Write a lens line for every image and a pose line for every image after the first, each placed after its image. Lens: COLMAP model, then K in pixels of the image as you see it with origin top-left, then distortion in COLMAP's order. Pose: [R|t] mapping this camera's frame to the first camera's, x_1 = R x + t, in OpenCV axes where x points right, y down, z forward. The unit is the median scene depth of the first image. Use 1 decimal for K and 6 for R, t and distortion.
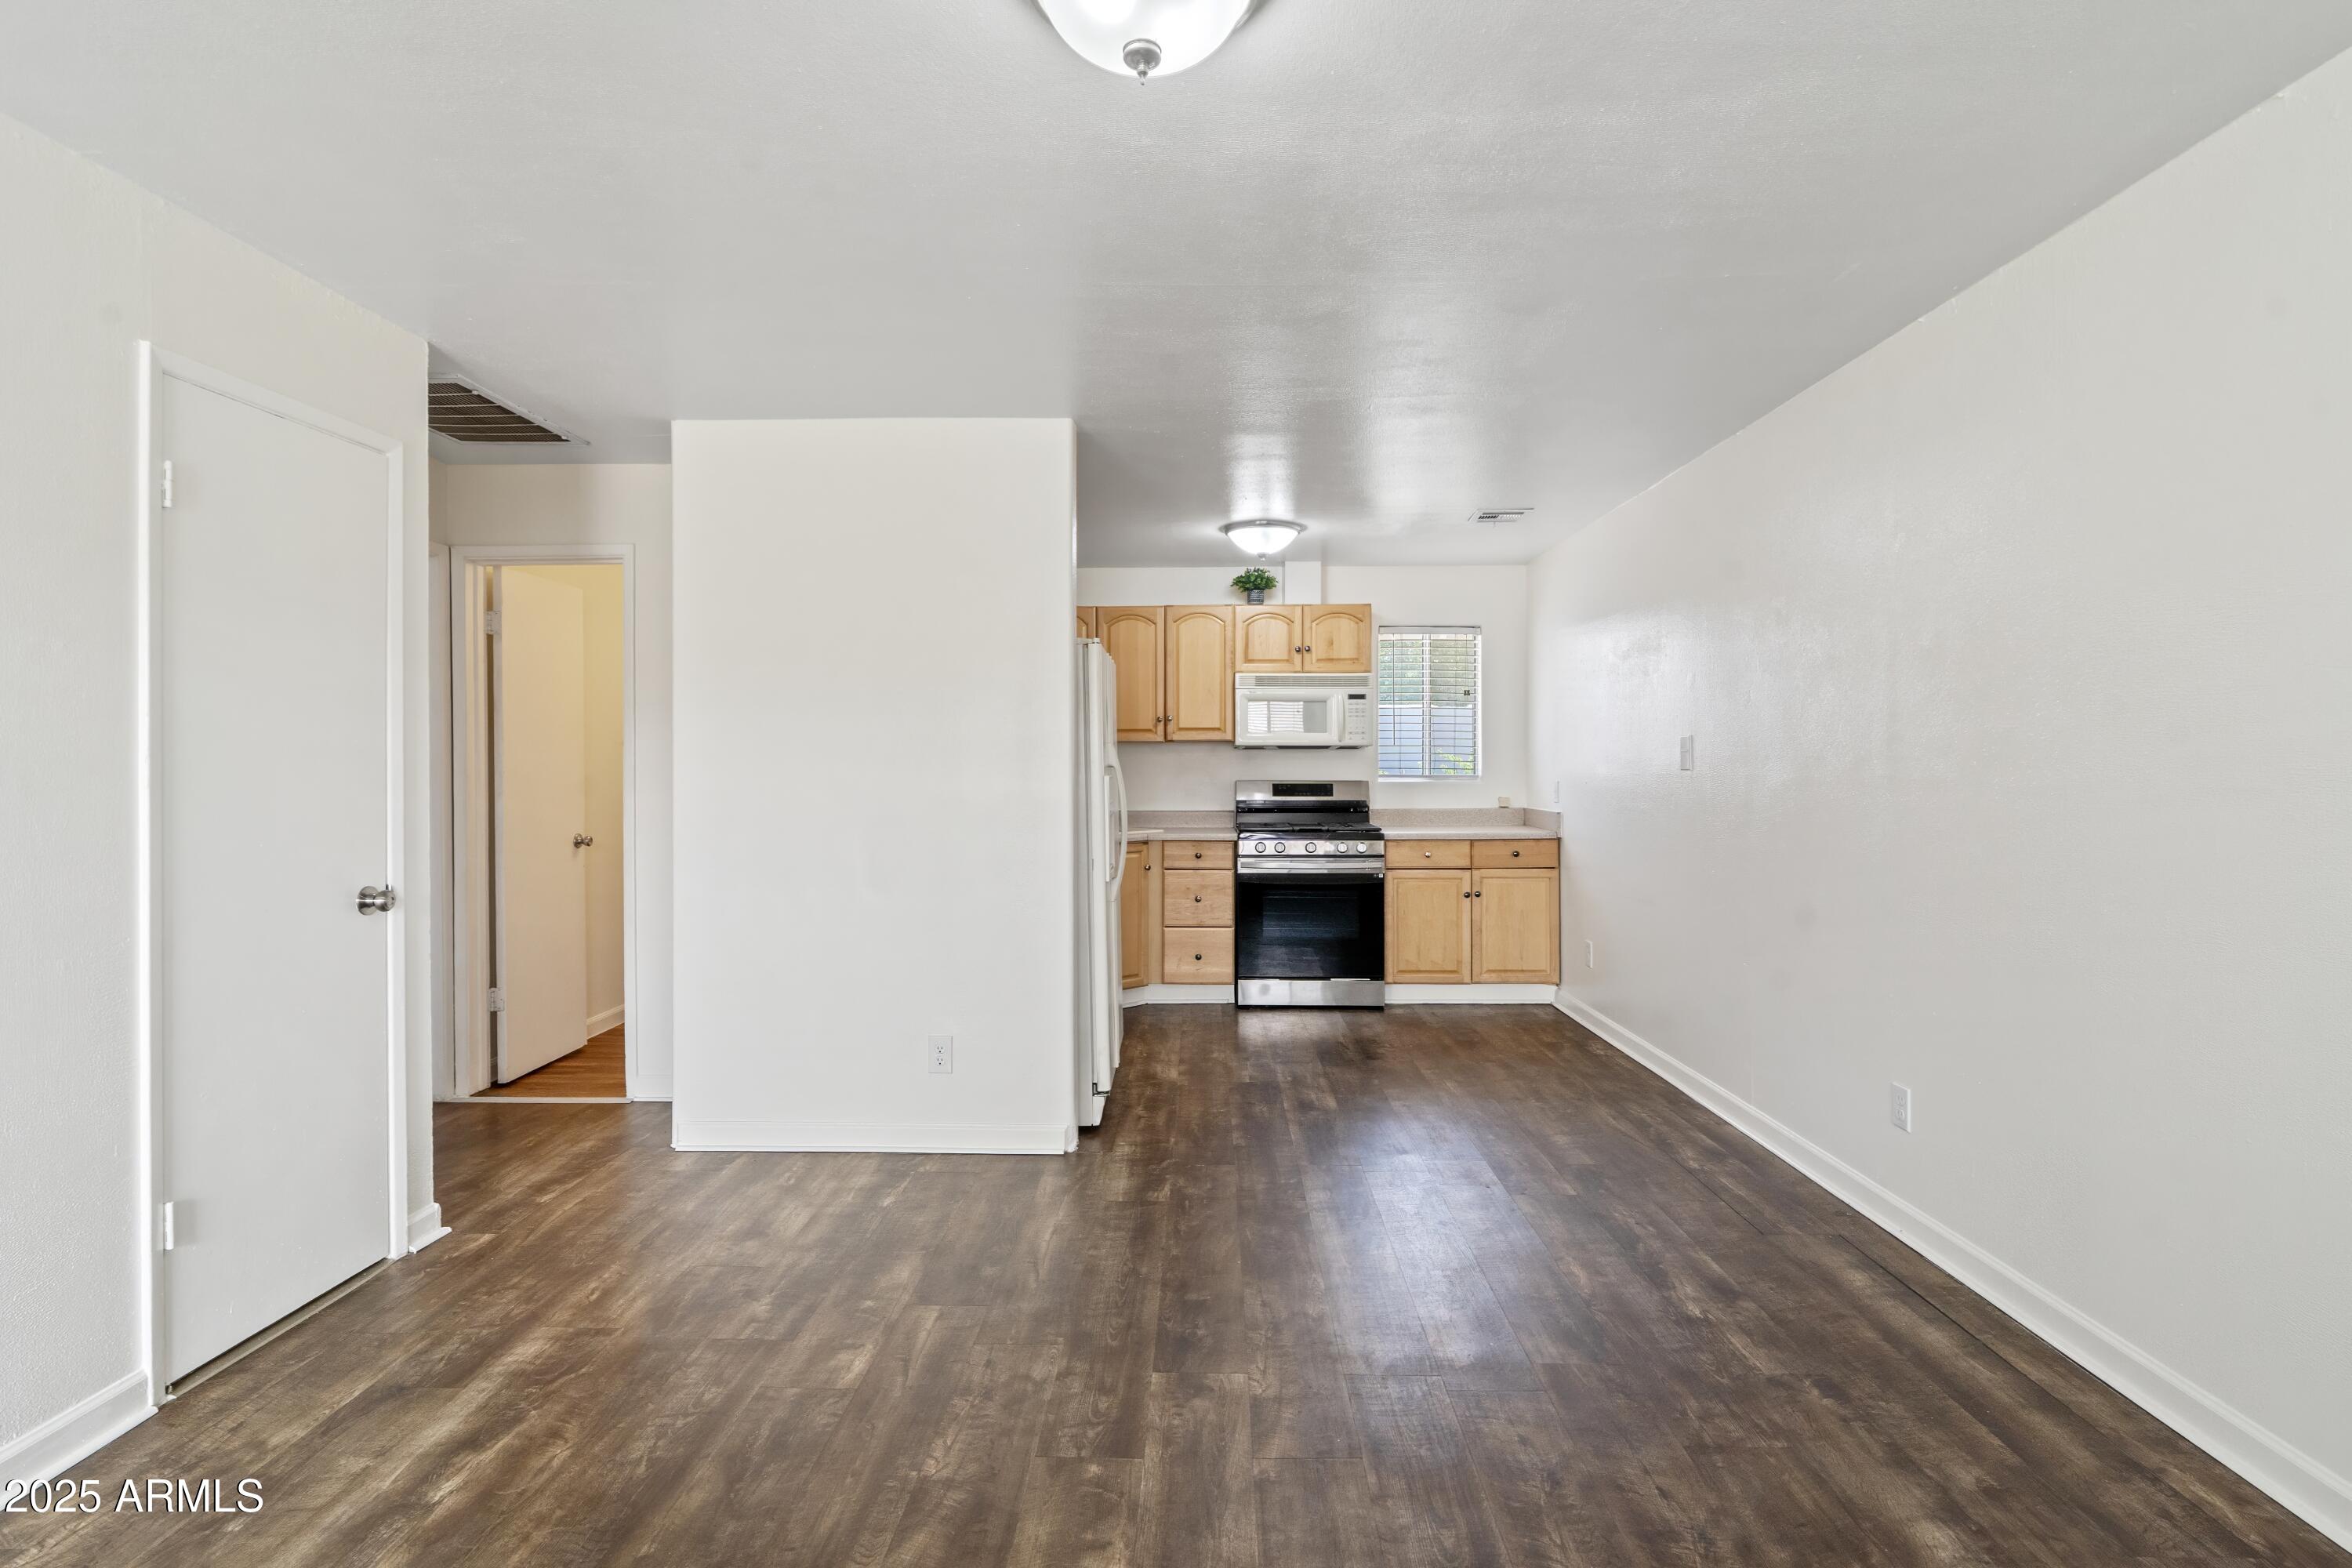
lens RADIAL K [[1127.6, 0, 1177.4], [0, 1127.6, 773.1], [0, 0, 1]] dist [-0.002934, 0.000633]
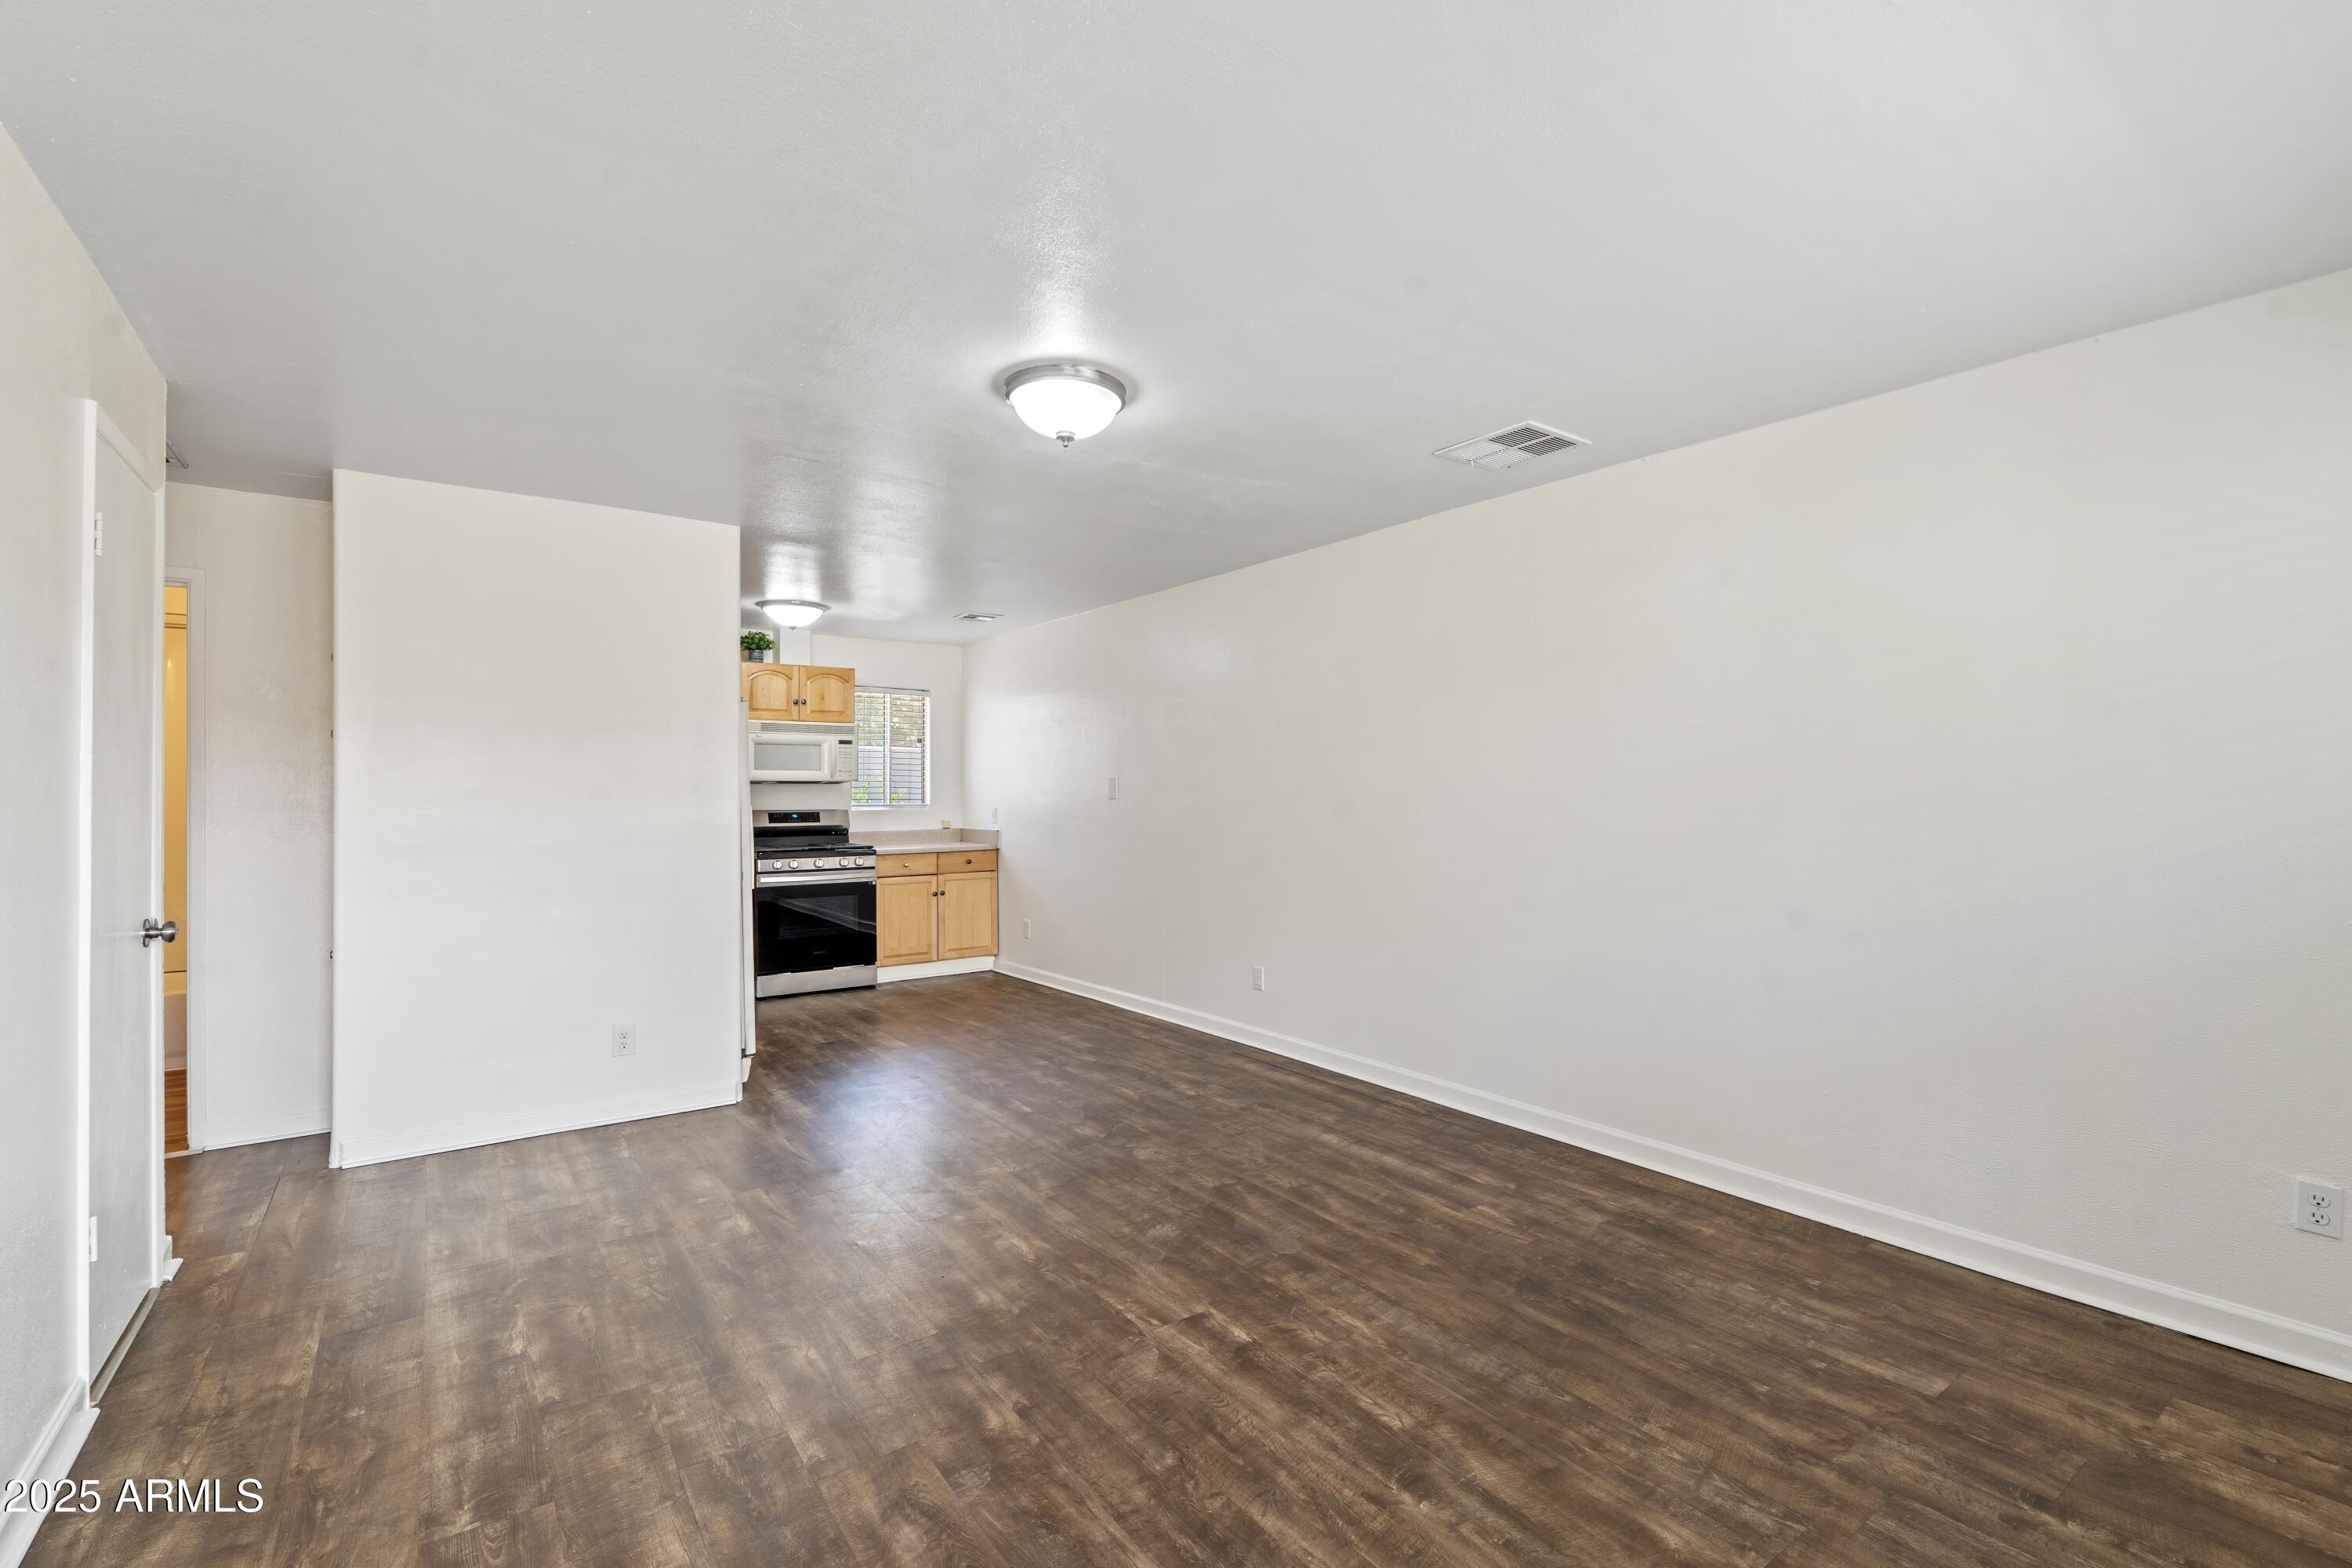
lens RADIAL K [[1043.9, 0, 1180.4], [0, 1043.9, 789.4], [0, 0, 1]] dist [0.001018, 0.000221]
pose [[0.793213, 0.000087, 0.608944, -0.262643], [0.008459, 0.999902, -0.011160, 0.000916], [-0.608886, 0.014003, 0.793134, -0.152672]]
